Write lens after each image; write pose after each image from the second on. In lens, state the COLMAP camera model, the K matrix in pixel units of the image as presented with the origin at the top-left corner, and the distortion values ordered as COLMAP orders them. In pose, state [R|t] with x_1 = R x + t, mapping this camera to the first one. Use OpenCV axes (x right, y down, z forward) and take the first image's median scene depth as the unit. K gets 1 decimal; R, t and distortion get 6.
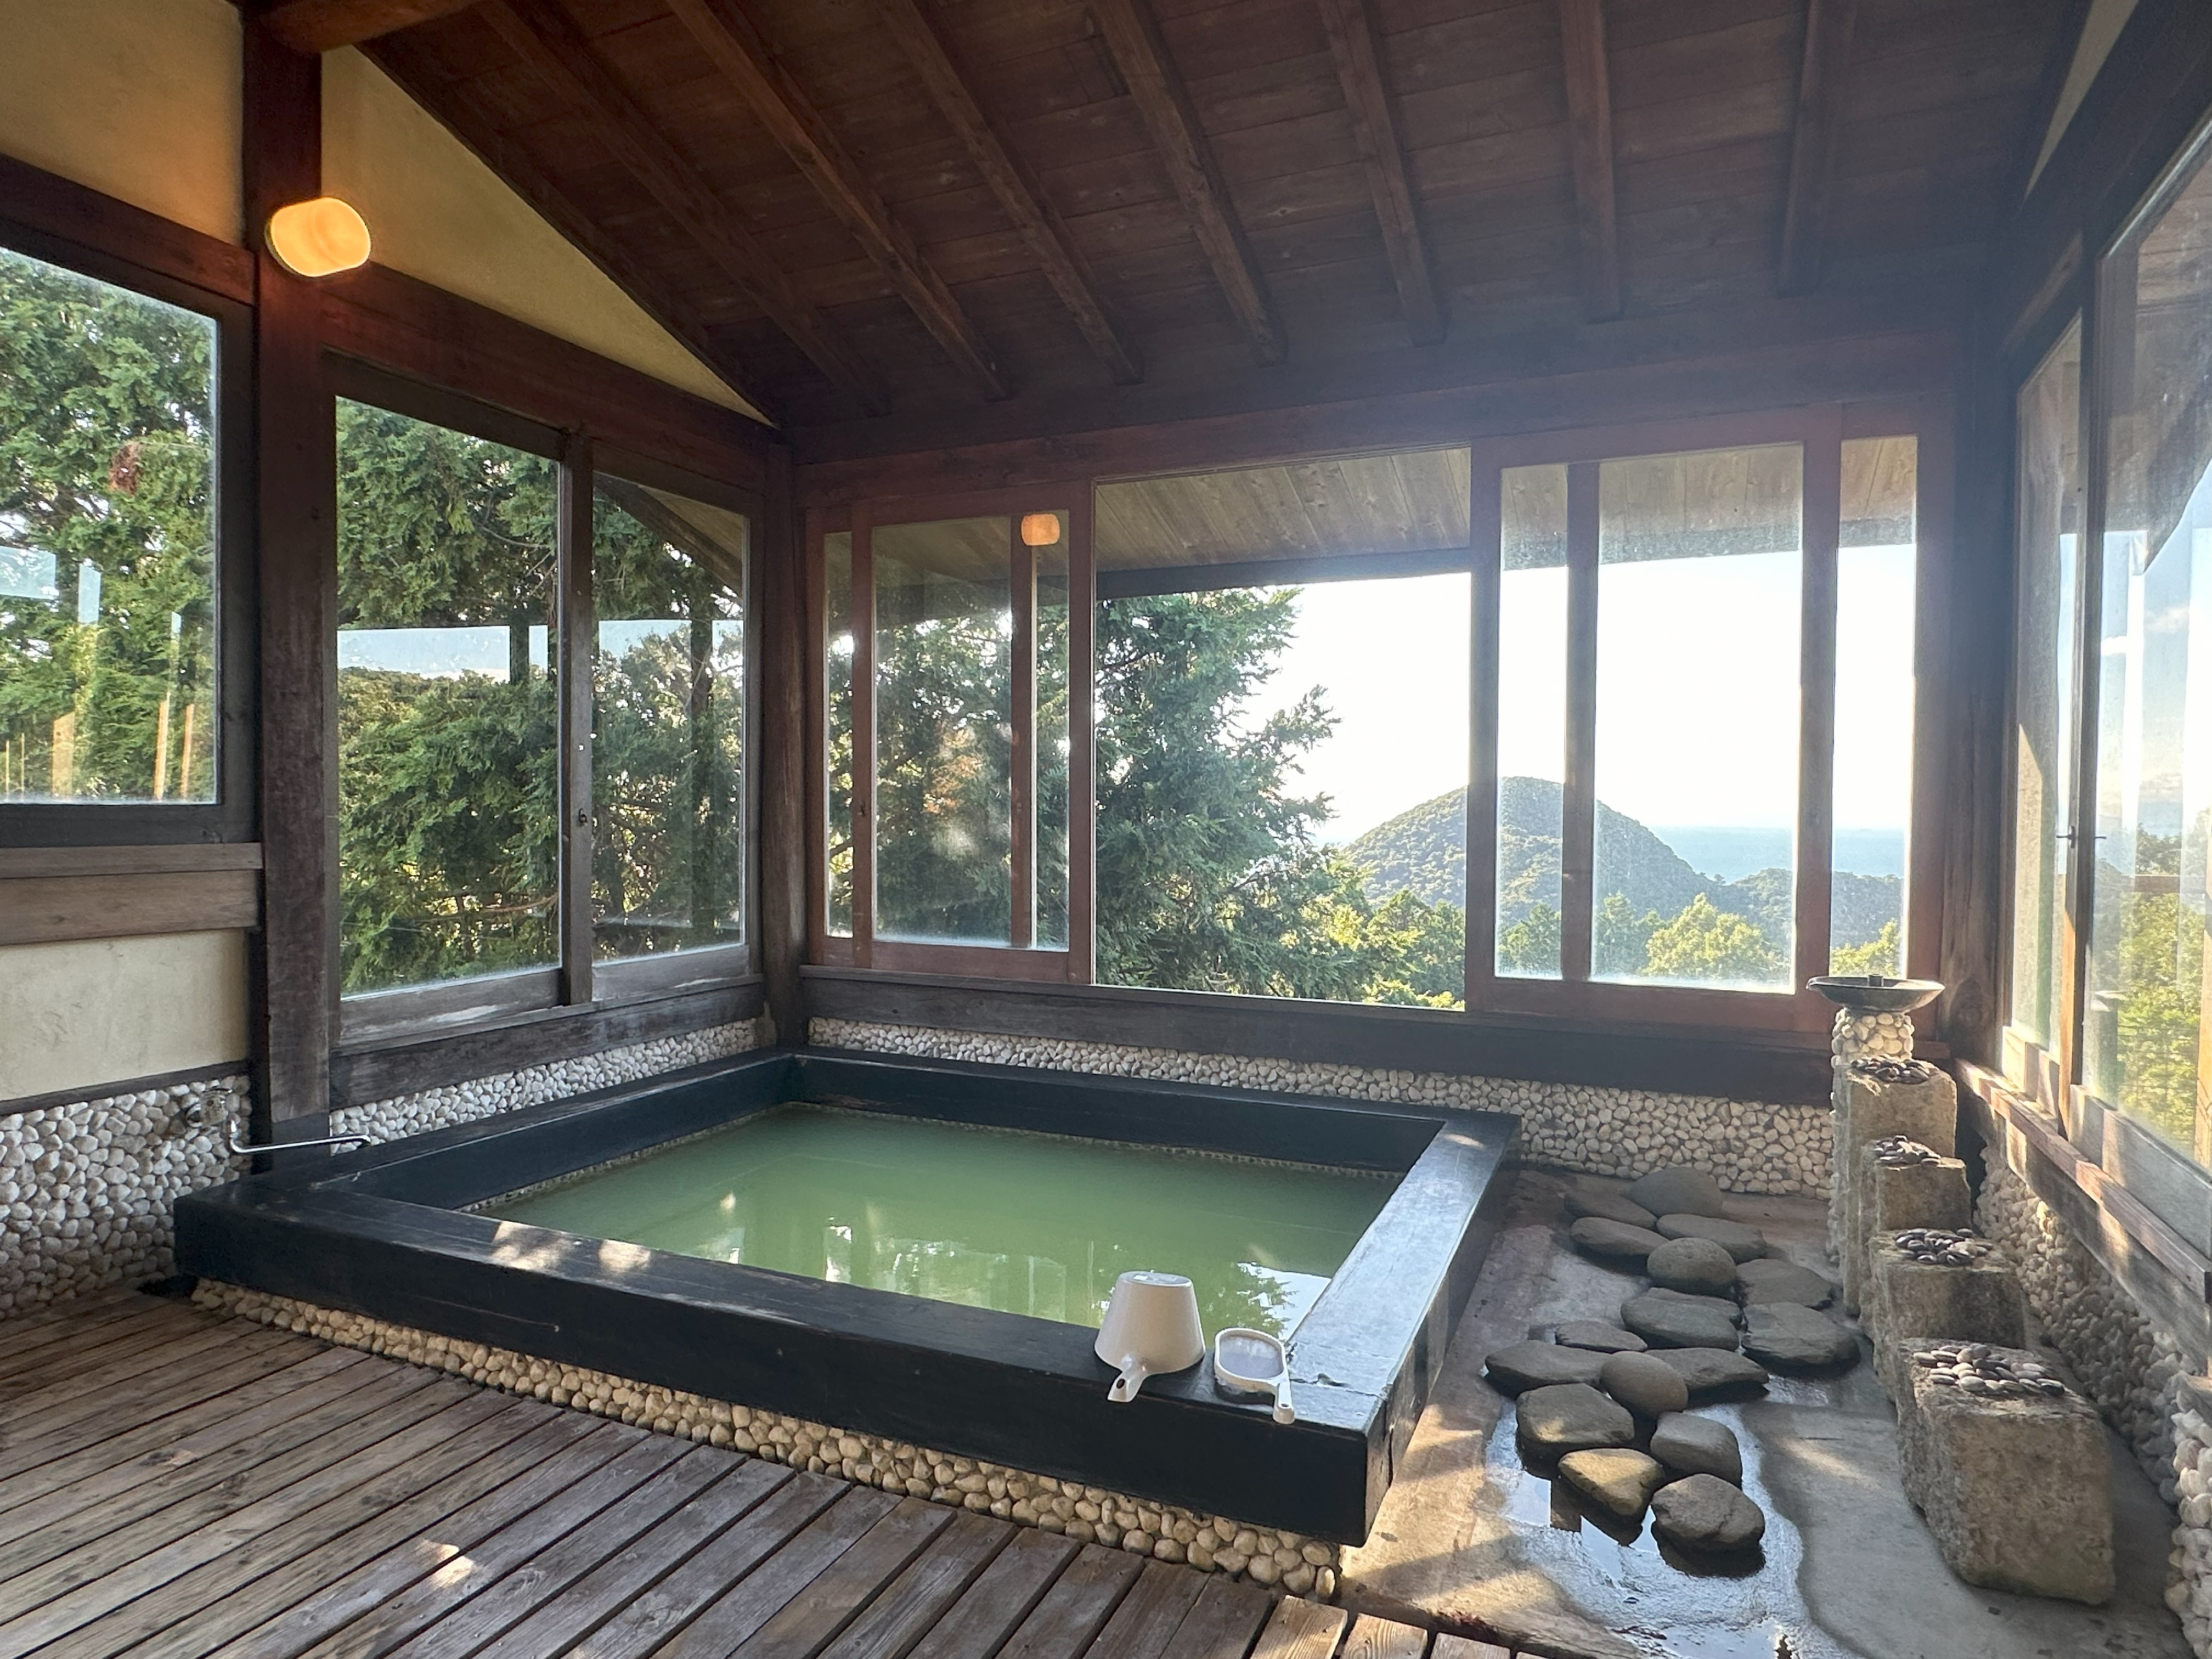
lens RADIAL K [[1314.6, 0, 1106.0], [0, 1314.6, 829.5], [0, 0, 1]] dist [-0.001719, -0.000482]
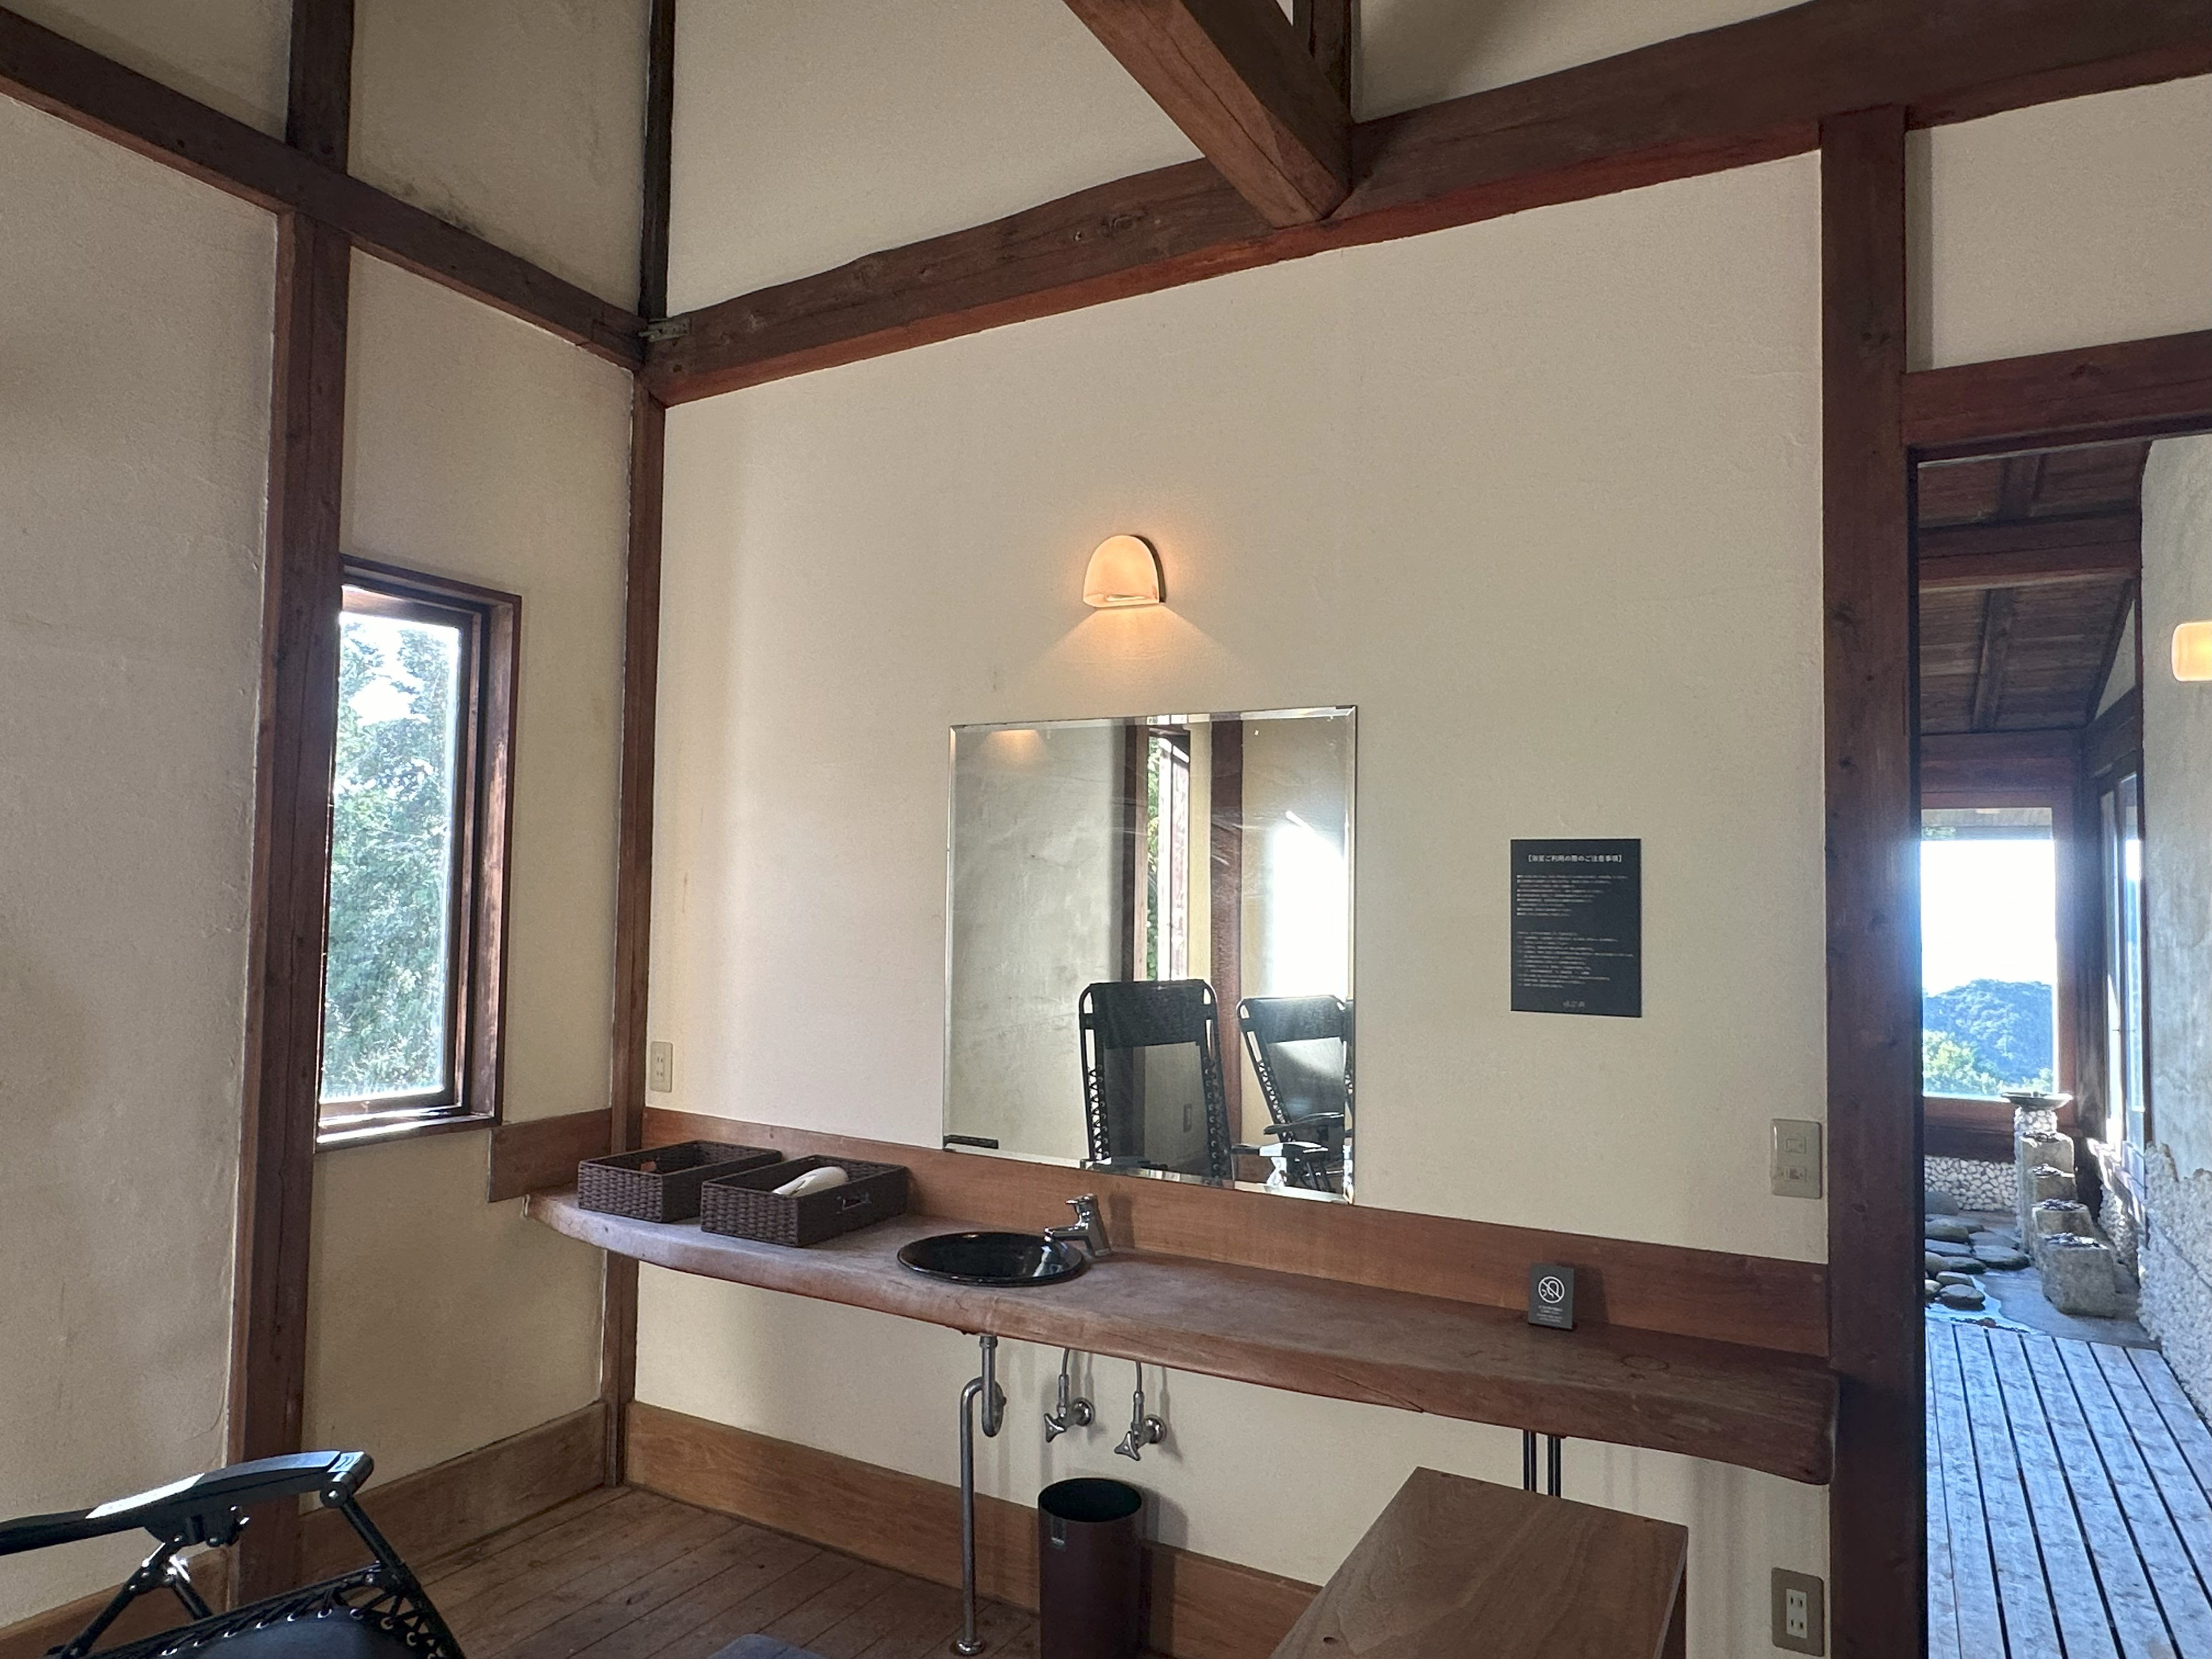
lens RADIAL K [[1377.7, 0, 1106.0], [0, 1377.7, 829.5], [0, 0, 1]] dist [-0.004480, 0.000794]
pose [[0.995346, 0.002984, -0.096319, -0.640618], [-0.009924, 0.997380, -0.071653, -0.126039], [0.095852, 0.072275, 0.992768, -1.276357]]
